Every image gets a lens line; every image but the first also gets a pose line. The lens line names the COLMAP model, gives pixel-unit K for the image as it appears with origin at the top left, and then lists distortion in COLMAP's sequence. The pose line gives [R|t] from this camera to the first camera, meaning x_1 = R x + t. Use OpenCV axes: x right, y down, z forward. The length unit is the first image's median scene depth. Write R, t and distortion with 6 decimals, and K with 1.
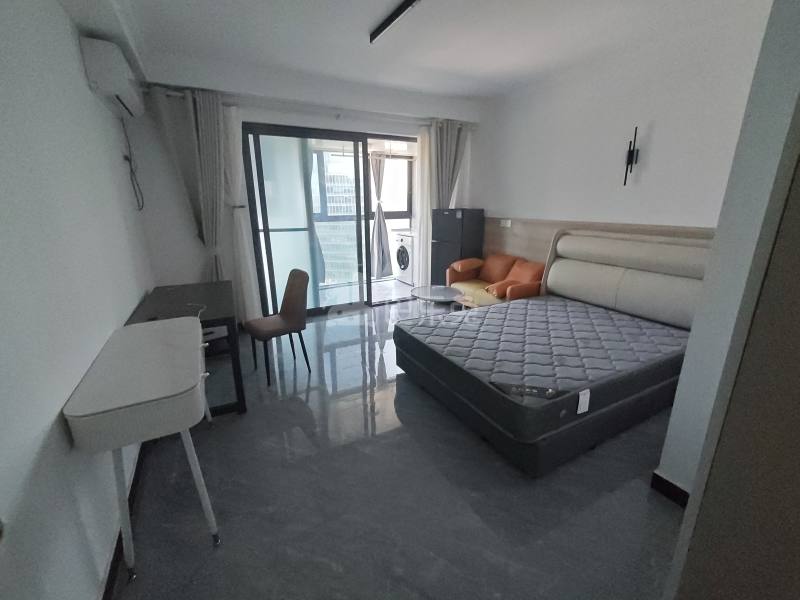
lens RADIAL K [[348.0, 0, 400.0], [0, 348.0, 300.0], [0, 0, 1]] dist [-0.001486, -0.000412]
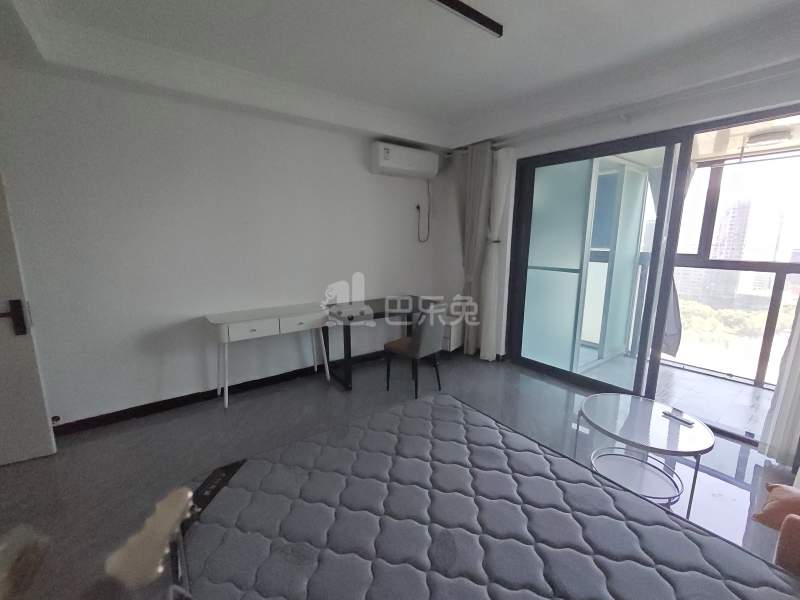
lens RADIAL K [[348.0, 0, 400.0], [0, 348.0, 300.0], [0, 0, 1]] dist [-0.001486, -0.000412]
pose [[0.148276, 0.185094, -0.971470, 0.453017], [-0.271171, 0.952288, 0.140050, -0.140847], [0.951042, 0.242669, 0.191393, 0.473905]]
